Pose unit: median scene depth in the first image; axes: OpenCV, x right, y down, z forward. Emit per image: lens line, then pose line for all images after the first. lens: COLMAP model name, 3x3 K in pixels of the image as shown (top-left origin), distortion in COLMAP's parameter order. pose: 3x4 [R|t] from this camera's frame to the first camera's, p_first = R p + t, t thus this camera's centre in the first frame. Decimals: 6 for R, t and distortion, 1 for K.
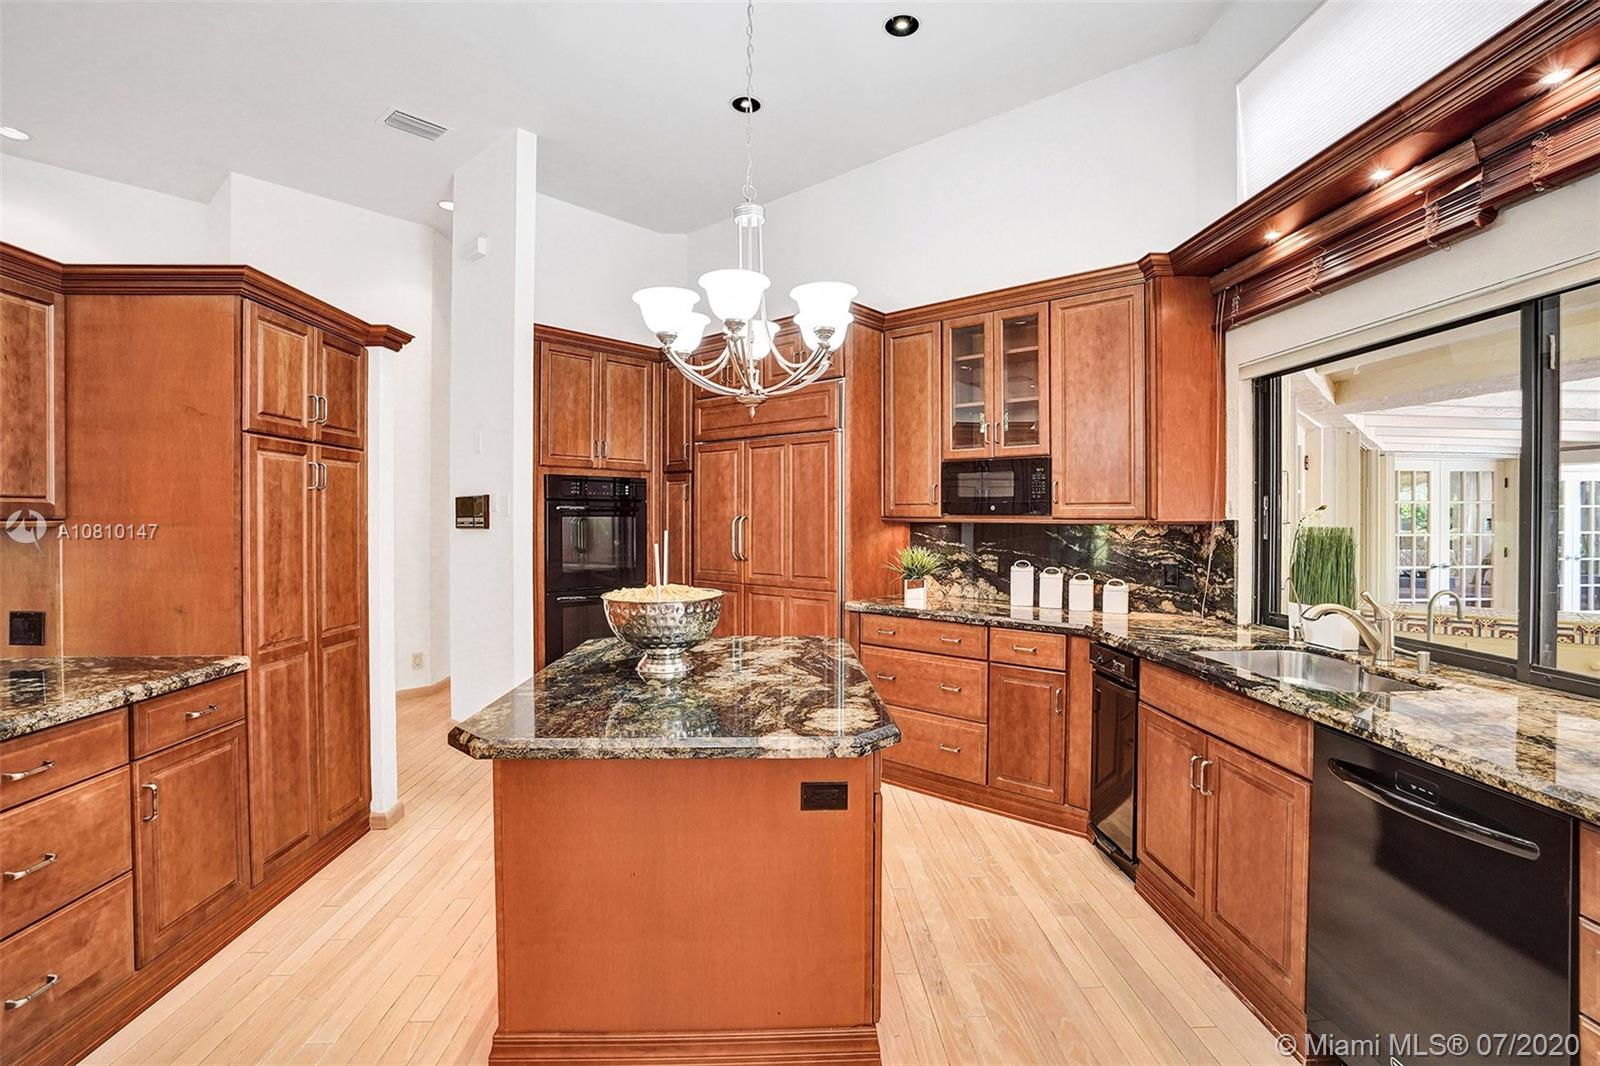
lens RADIAL K [[749.7, 0, 797.3], [0, 749.7, 520.8], [0, 0, 1]] dist [-0.058587, 0.021380]
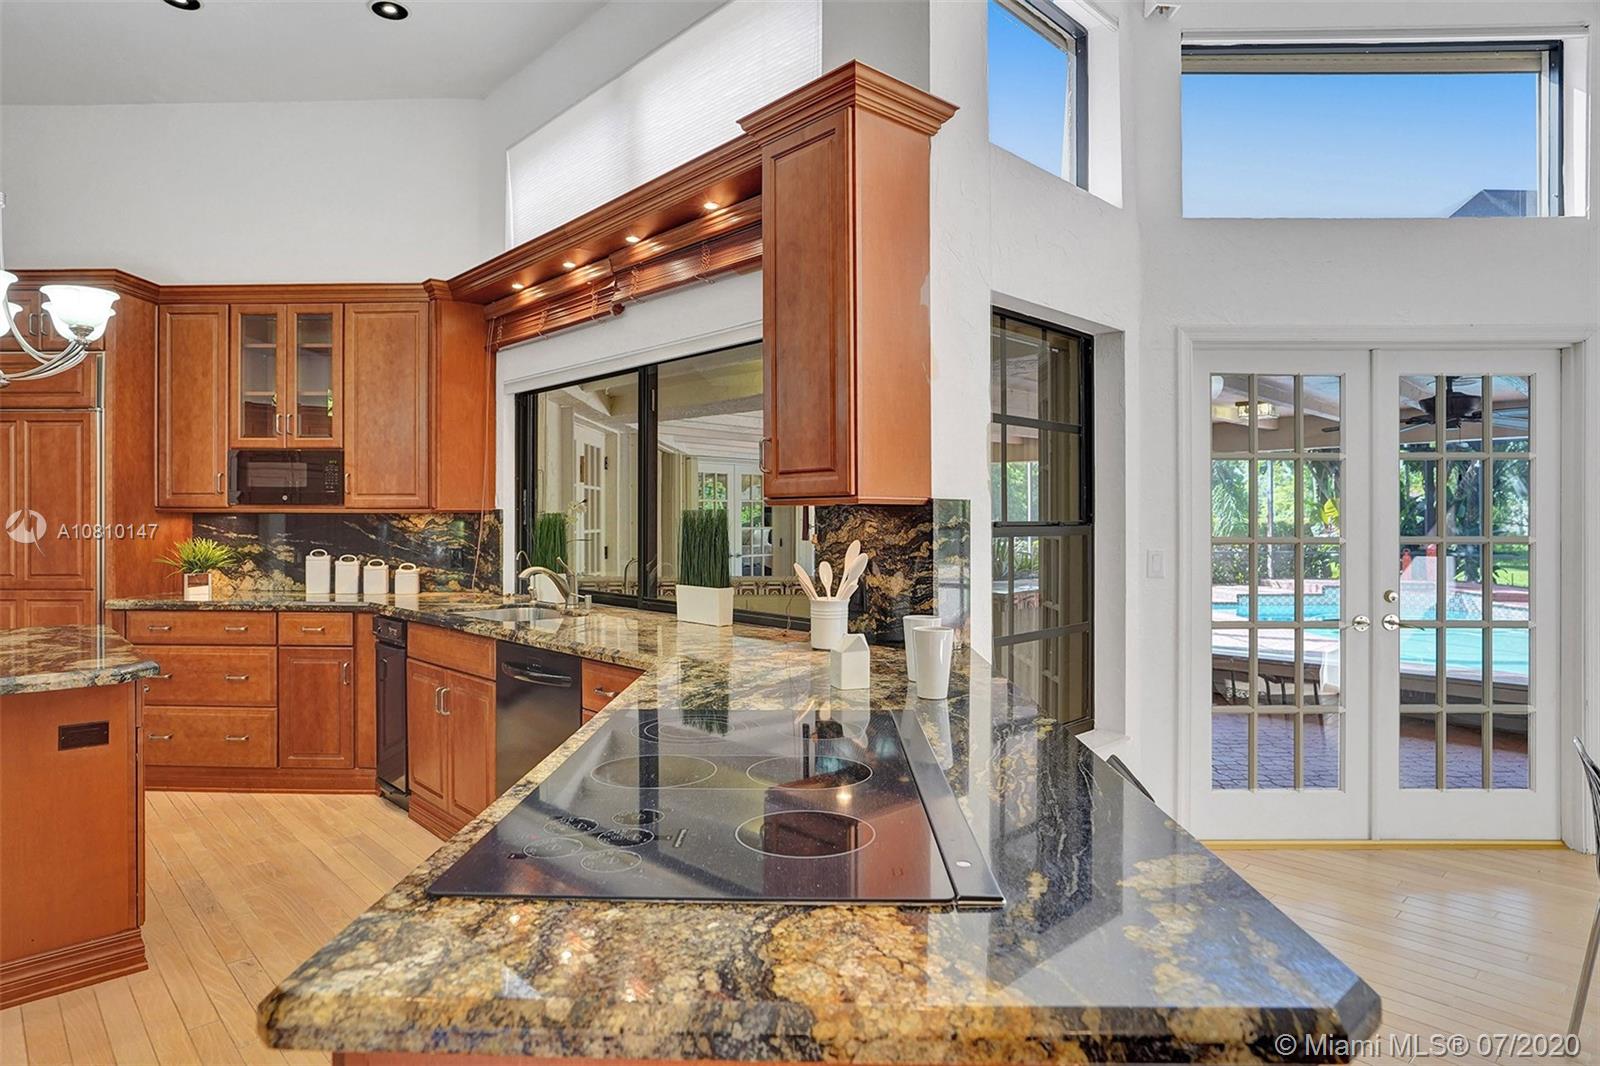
lens RADIAL K [[851.2, 0, 741.0], [0, 851.2, 514.9], [0, 0, 1]] dist [-0.027096, 0.013393]
pose [[0.758501, -0.001320, 0.651670, -0.018845], [0.005302, 0.999977, -0.004146, 0.015820], [-0.651650, 0.006600, 0.758491, -0.309270]]
